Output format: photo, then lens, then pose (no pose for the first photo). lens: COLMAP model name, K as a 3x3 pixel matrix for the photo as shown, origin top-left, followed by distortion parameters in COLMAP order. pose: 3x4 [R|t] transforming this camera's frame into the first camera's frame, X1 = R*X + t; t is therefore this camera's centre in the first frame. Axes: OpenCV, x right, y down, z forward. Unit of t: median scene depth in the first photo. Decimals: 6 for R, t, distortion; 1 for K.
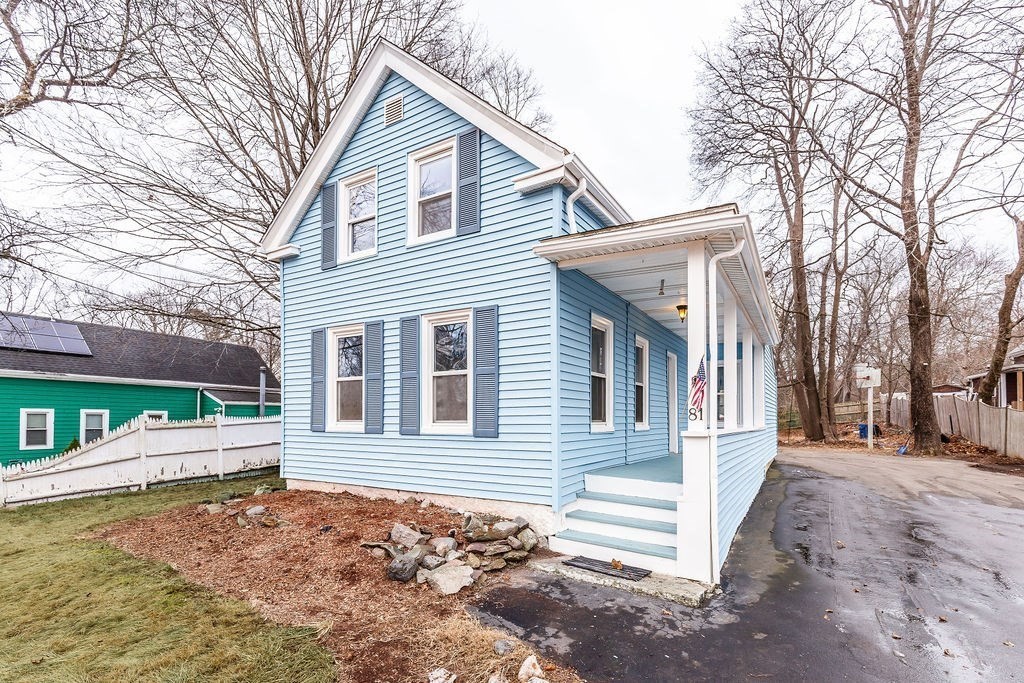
lens RADIAL K [[472.1, 0, 518.0], [0, 472.1, 418.4], [0, 0, 1]] dist [0.001370, 0.000078]
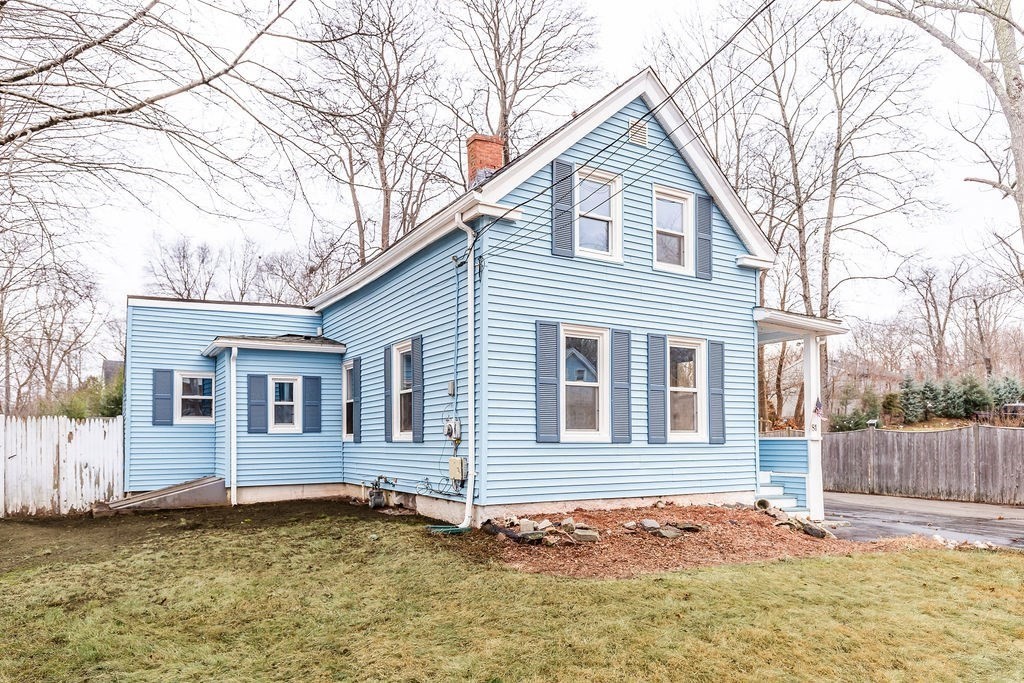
lens RADIAL K [[667.6, 0, 508.4], [0, 667.6, 436.0], [0, 0, 1]] dist [-0.001998, 0.000143]
pose [[0.490417, 0.007103, 0.871459, -1.687722], [0.005473, 0.999922, -0.011230, 0.032579], [-0.871471, 0.010277, 0.490340, 0.536779]]
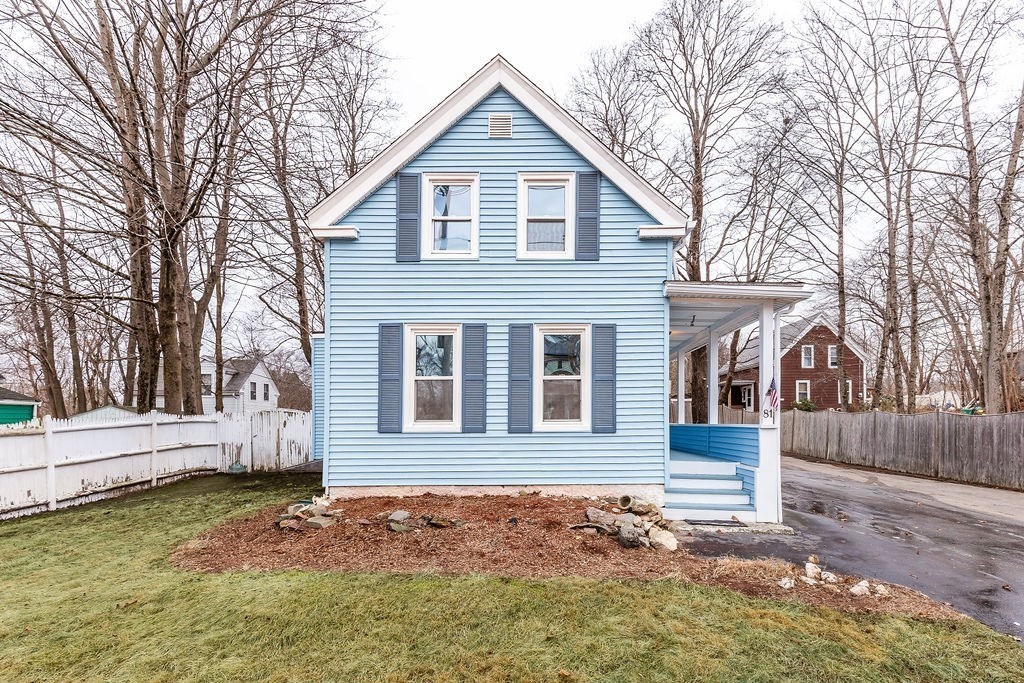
lens RADIAL K [[482.6, 0, 508.8], [0, 482.6, 428.1], [0, 0, 1]] dist [0.001932, 0.000065]
pose [[0.859825, -0.008957, 0.510510, -0.803394], [0.006587, 0.999958, 0.006450, 0.016274], [-0.510546, -0.002183, 0.859848, 0.061226]]
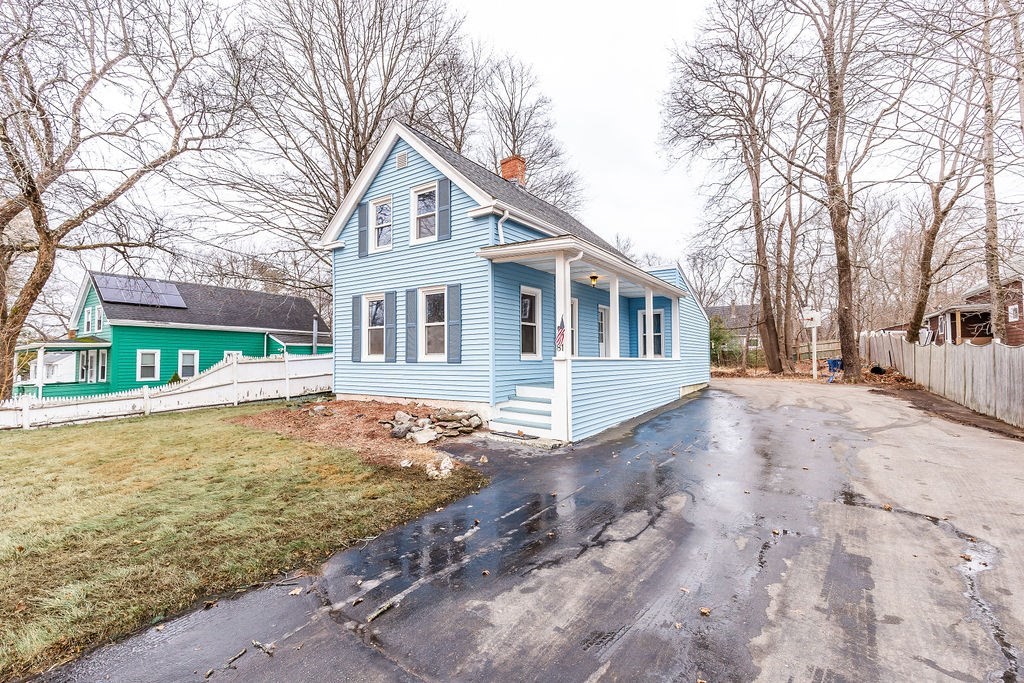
lens RADIAL K [[464.6, 0, 520.3], [0, 464.6, 352.3], [0, 0, 1]] dist [0.000149, -0.000130]
pose [[0.997492, -0.005633, -0.070559, 0.245827], [0.004725, 0.999904, -0.013027, 0.021866], [0.070625, 0.012661, 0.997423, -0.537333]]
